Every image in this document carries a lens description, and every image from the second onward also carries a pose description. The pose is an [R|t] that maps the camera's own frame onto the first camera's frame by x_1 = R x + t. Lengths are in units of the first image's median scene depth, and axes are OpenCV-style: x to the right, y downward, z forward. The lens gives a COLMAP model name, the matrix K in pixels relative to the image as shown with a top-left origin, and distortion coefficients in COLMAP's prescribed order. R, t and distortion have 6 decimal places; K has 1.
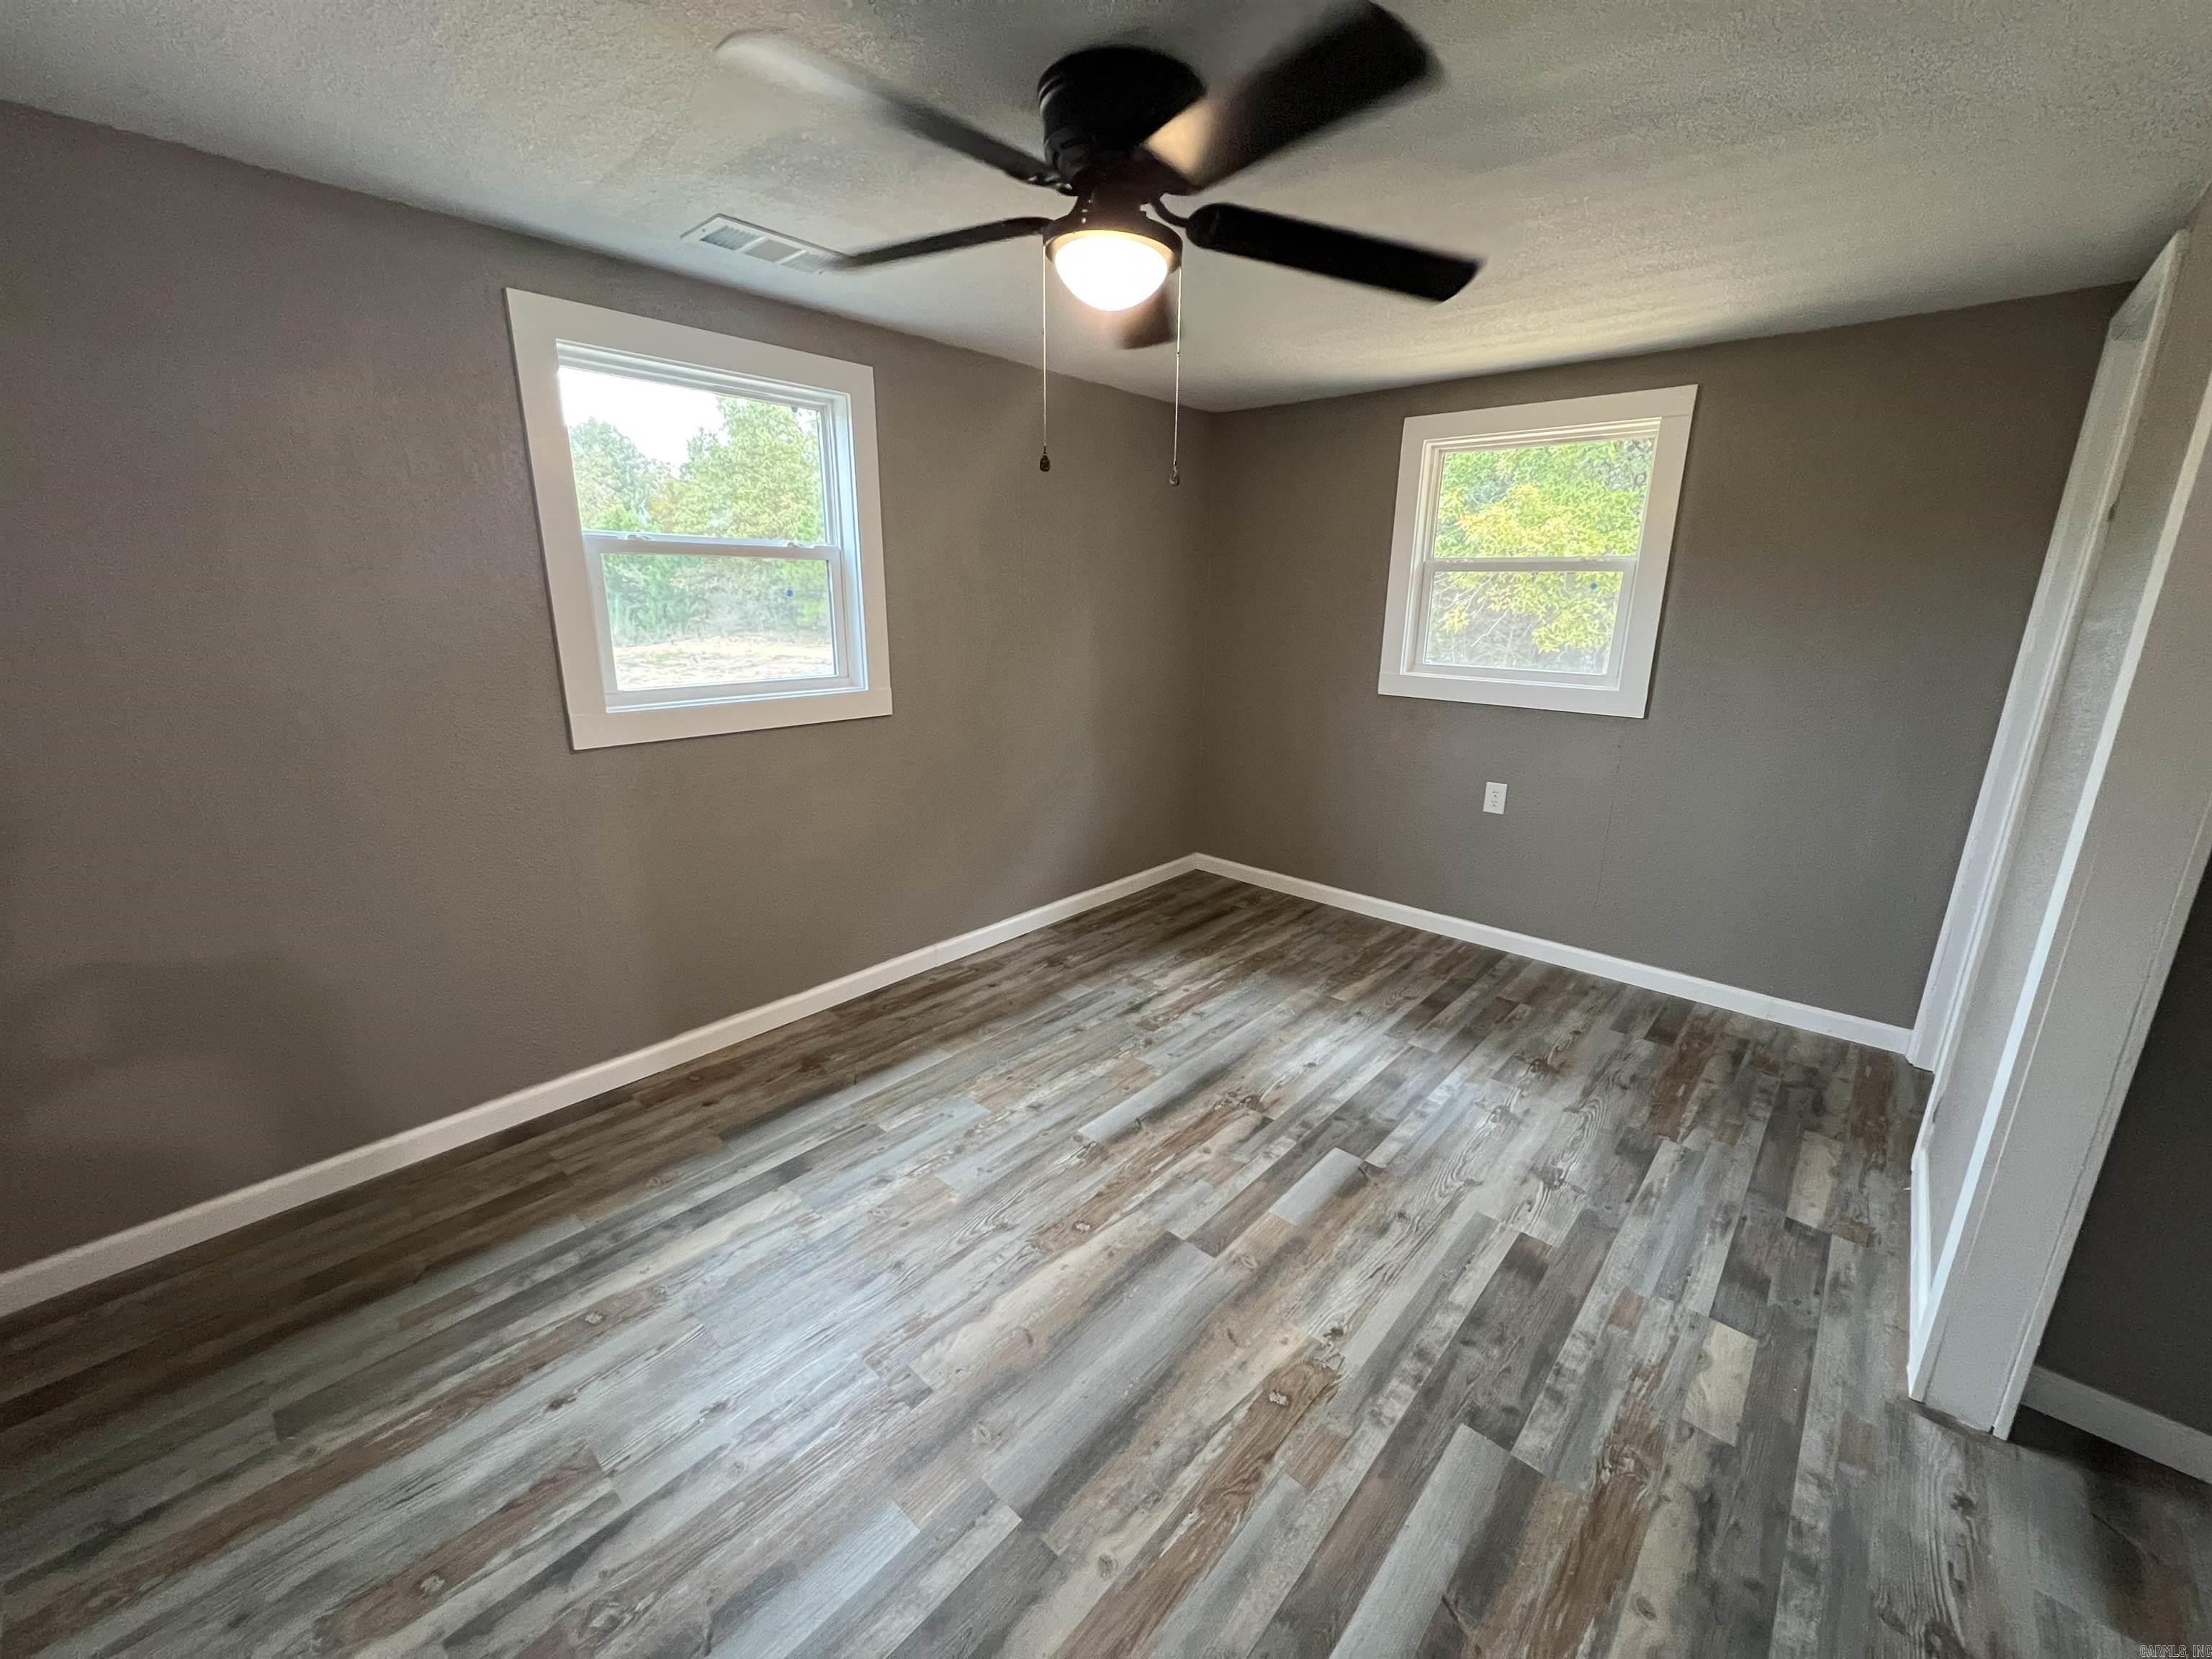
lens RADIAL K [[887.6, 0, 1106.0], [0, 887.6, 829.5], [0, 0, 1]] dist [0.000128, 0.000098]
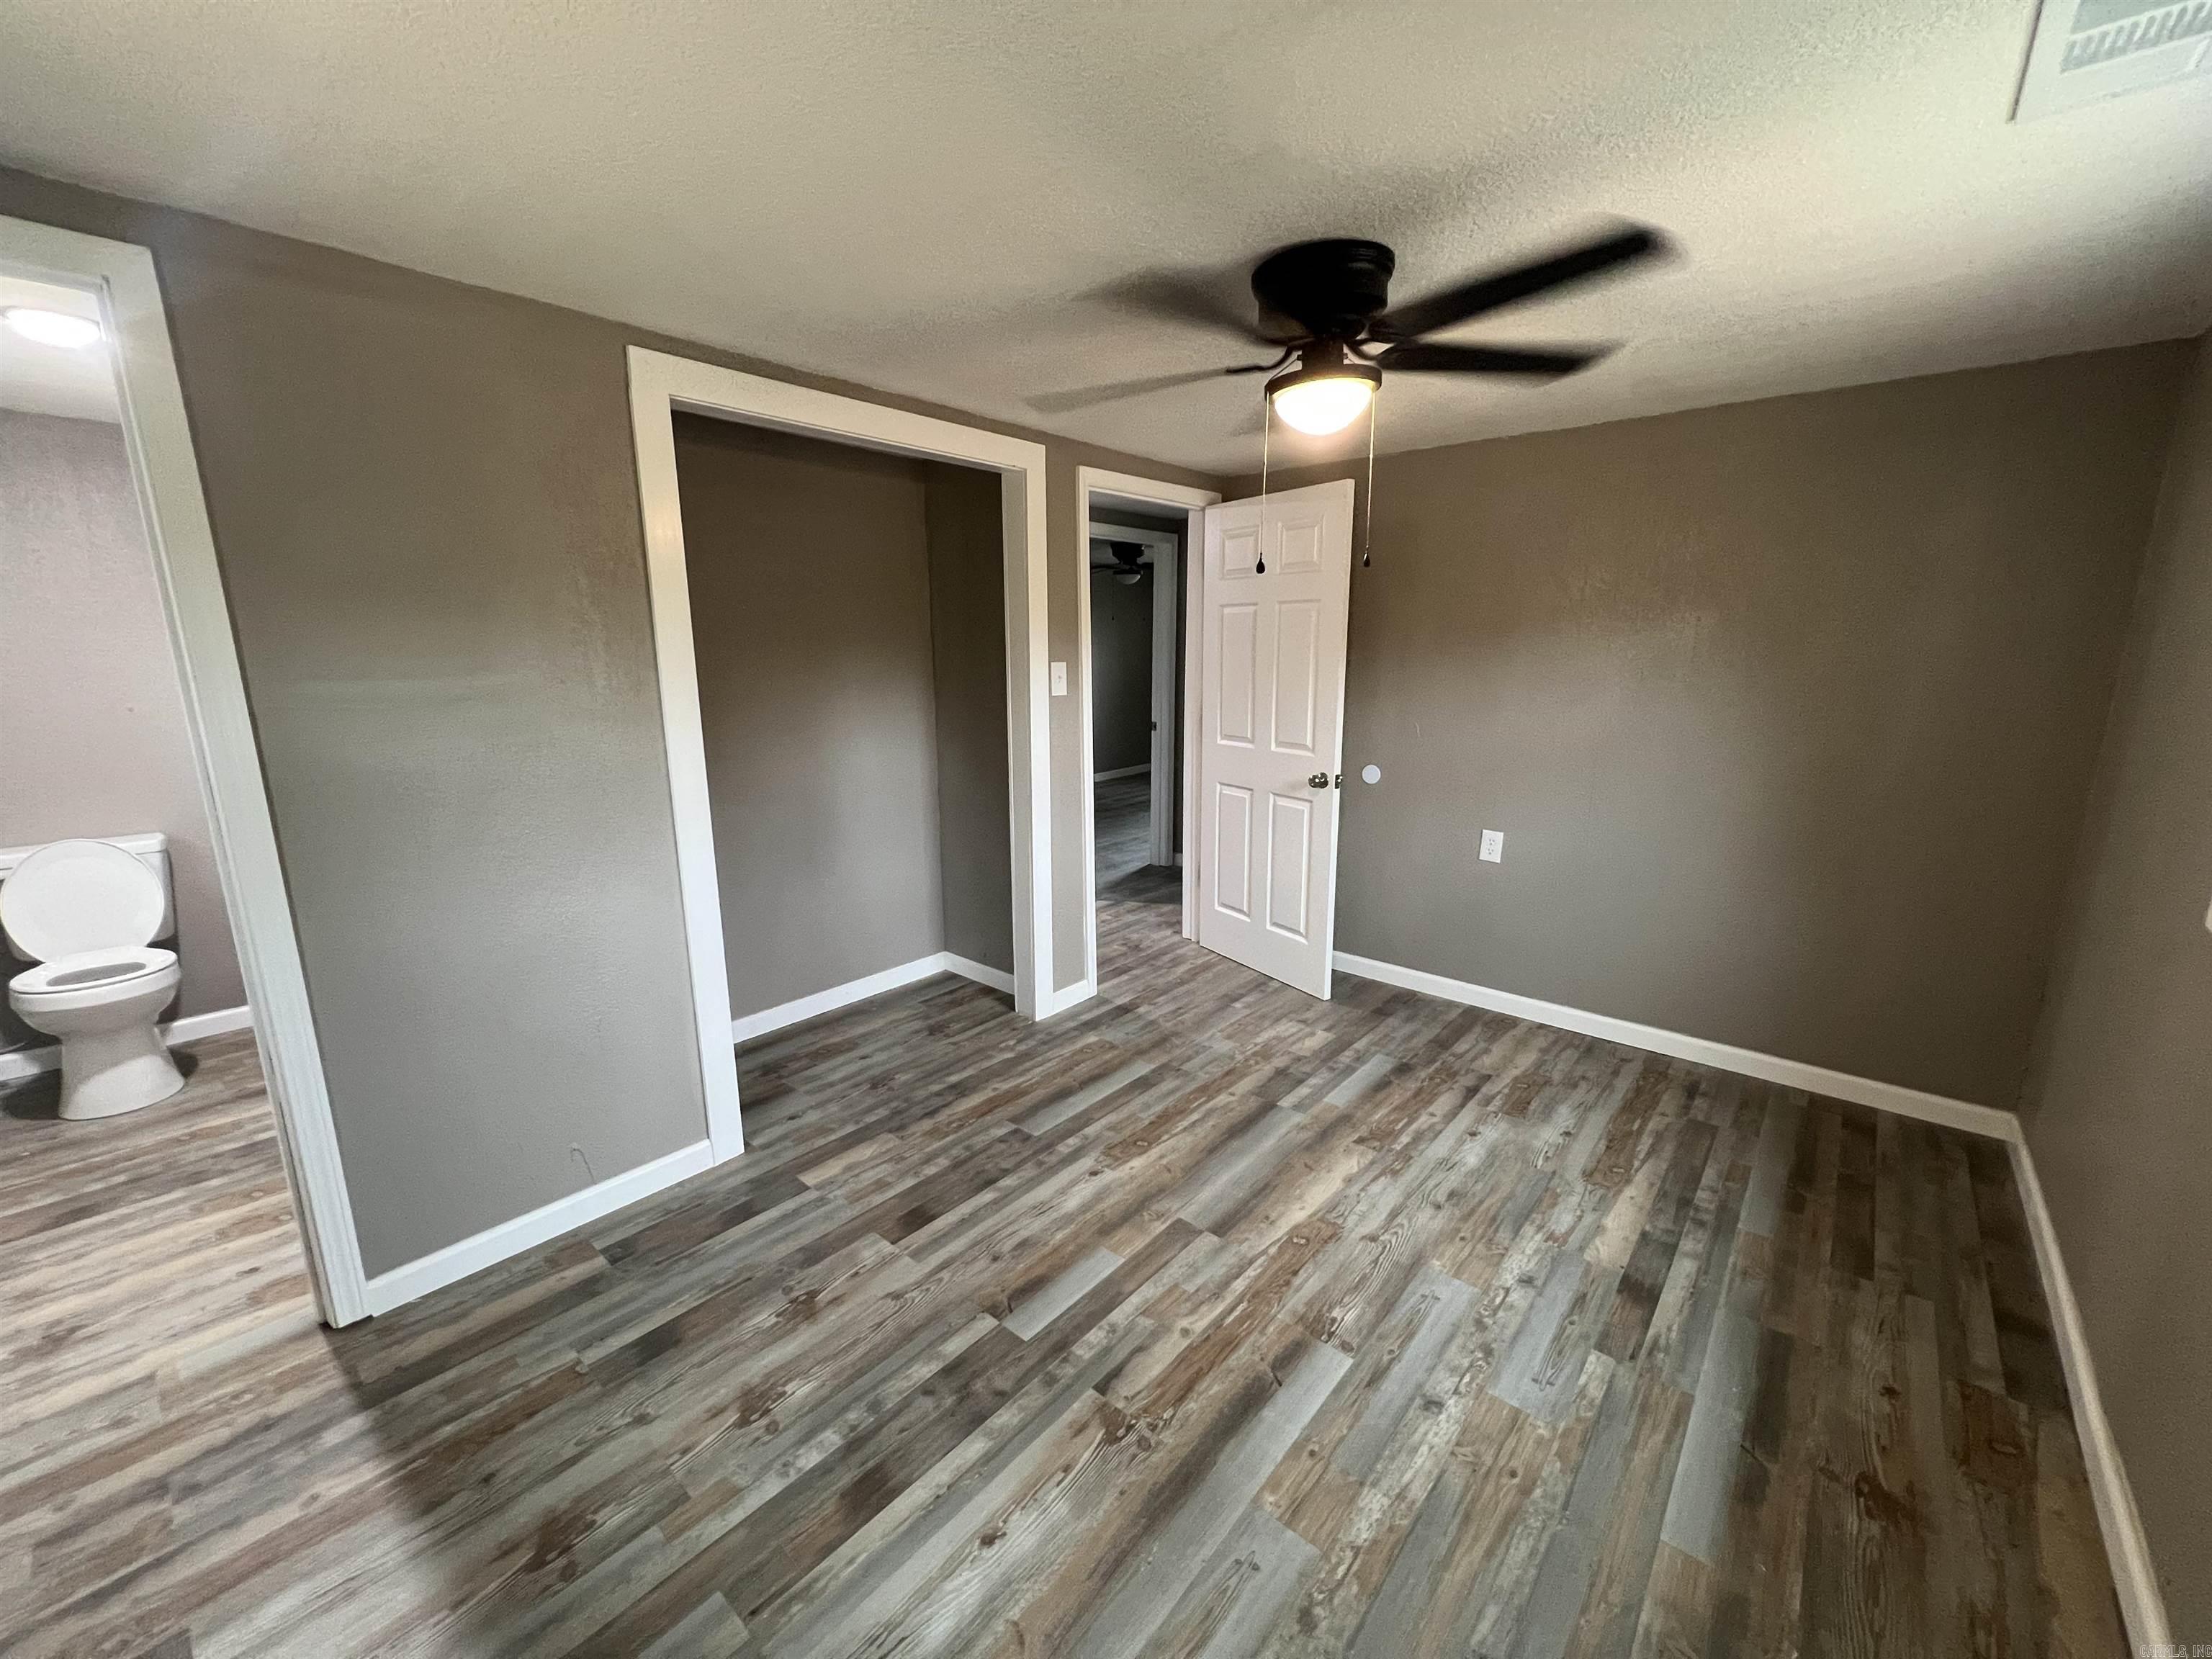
lens RADIAL K [[887.6, 0, 1106.0], [0, 887.6, 829.5], [0, 0, 1]] dist [0.000128, 0.000098]
pose [[-0.999731, -0.008315, -0.021666, 0.233742], [-0.017317, 0.888810, 0.457949, -0.482128], [0.015449, 0.458201, -0.888714, 1.699880]]
